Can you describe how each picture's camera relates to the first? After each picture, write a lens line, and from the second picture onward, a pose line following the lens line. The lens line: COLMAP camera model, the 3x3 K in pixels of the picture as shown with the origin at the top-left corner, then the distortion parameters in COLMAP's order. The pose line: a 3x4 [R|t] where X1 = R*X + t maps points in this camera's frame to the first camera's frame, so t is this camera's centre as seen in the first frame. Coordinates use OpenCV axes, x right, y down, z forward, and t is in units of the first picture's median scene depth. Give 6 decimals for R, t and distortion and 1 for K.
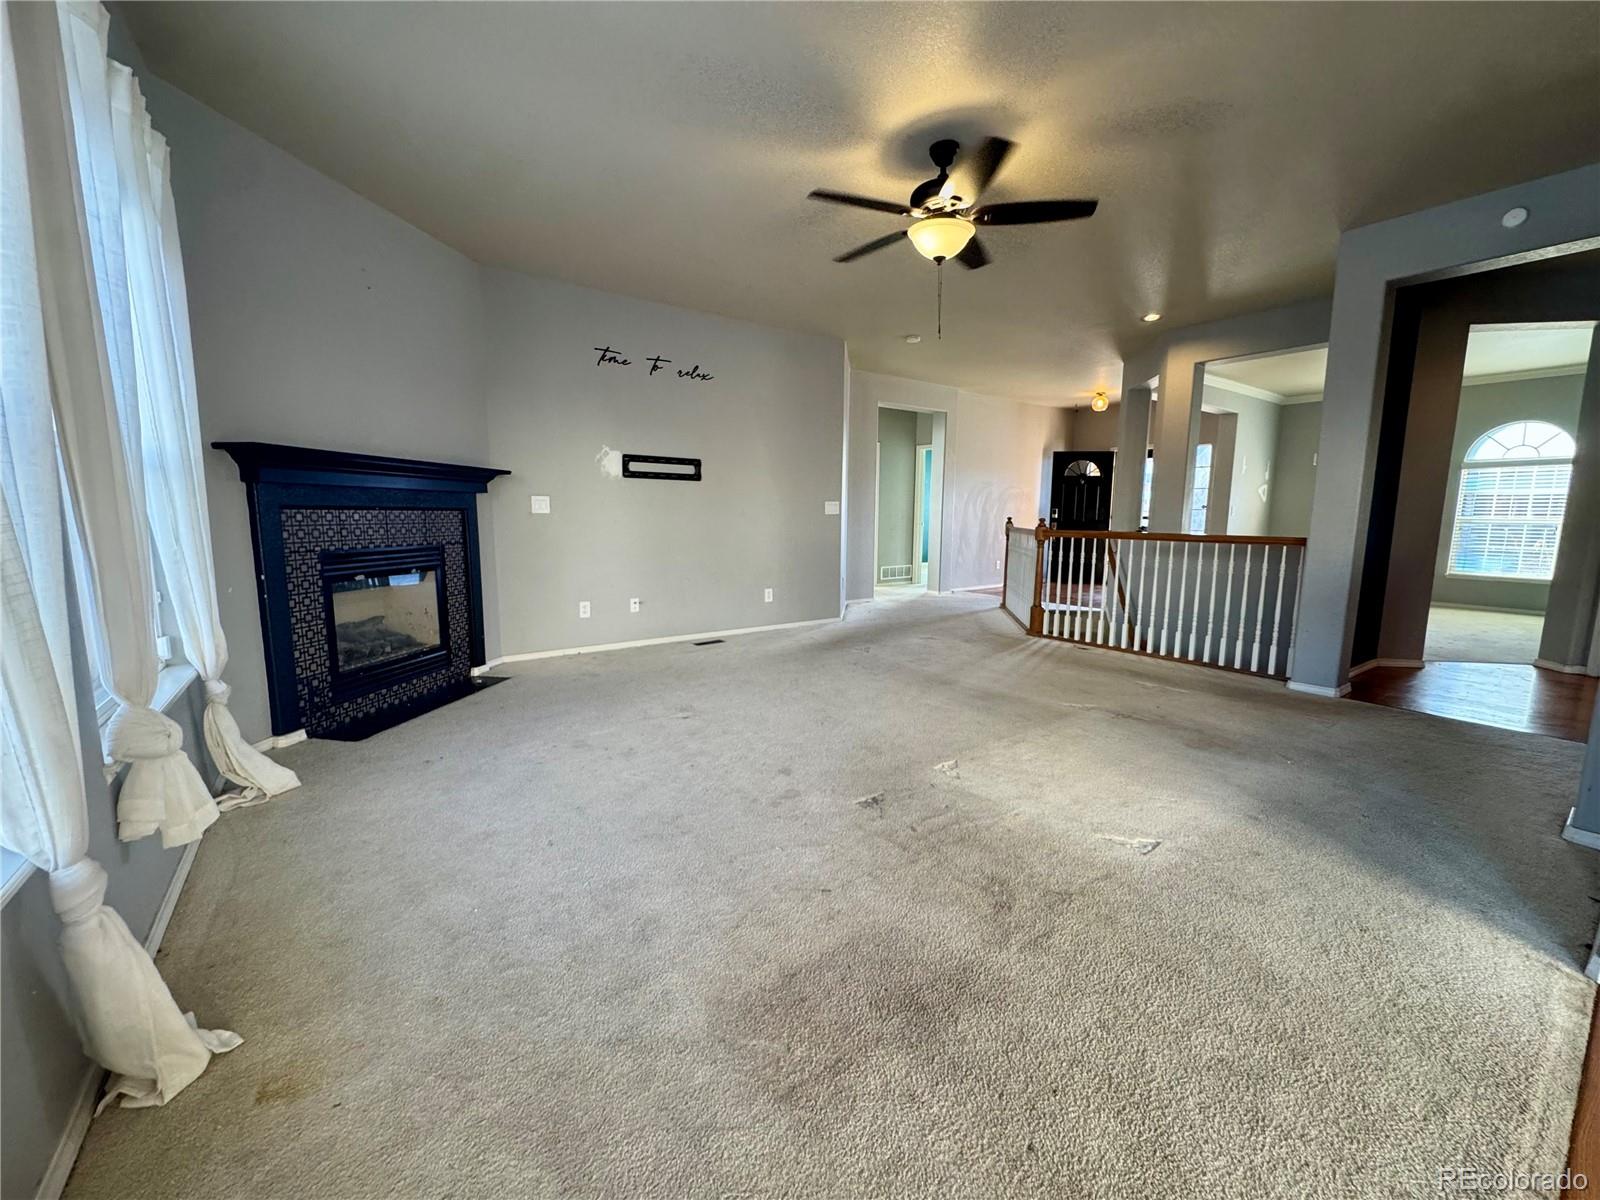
lens RADIAL K [[635.9, 0, 800.1], [0, 635.9, 598.8], [0, 0, 1]] dist [-0.002825, 0.000020]
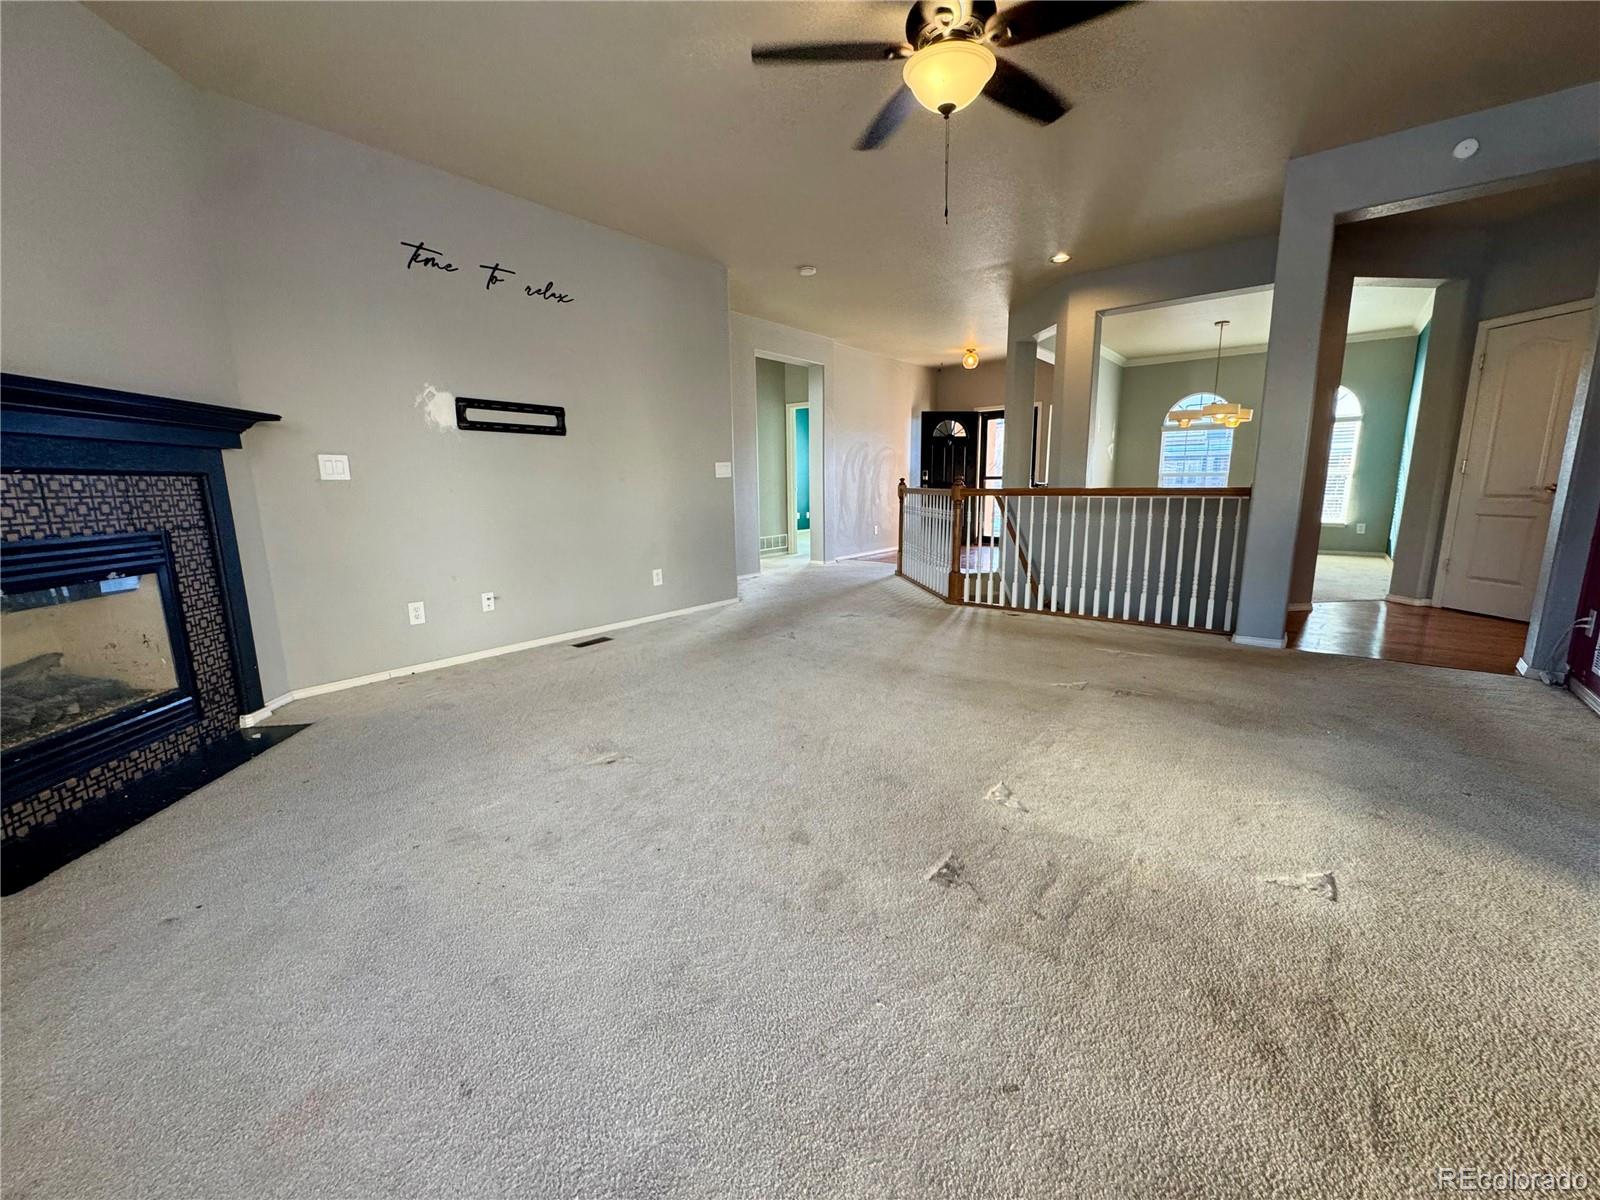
lens RADIAL K [[635.9, 0, 800.1], [0, 635.9, 598.8], [0, 0, 1]] dist [-0.002825, 0.000020]
pose [[0.964844, -0.068078, 0.253855, -0.100669], [0.056630, 0.997033, 0.052144, -0.012718], [-0.256651, -0.035935, 0.965836, 0.191044]]
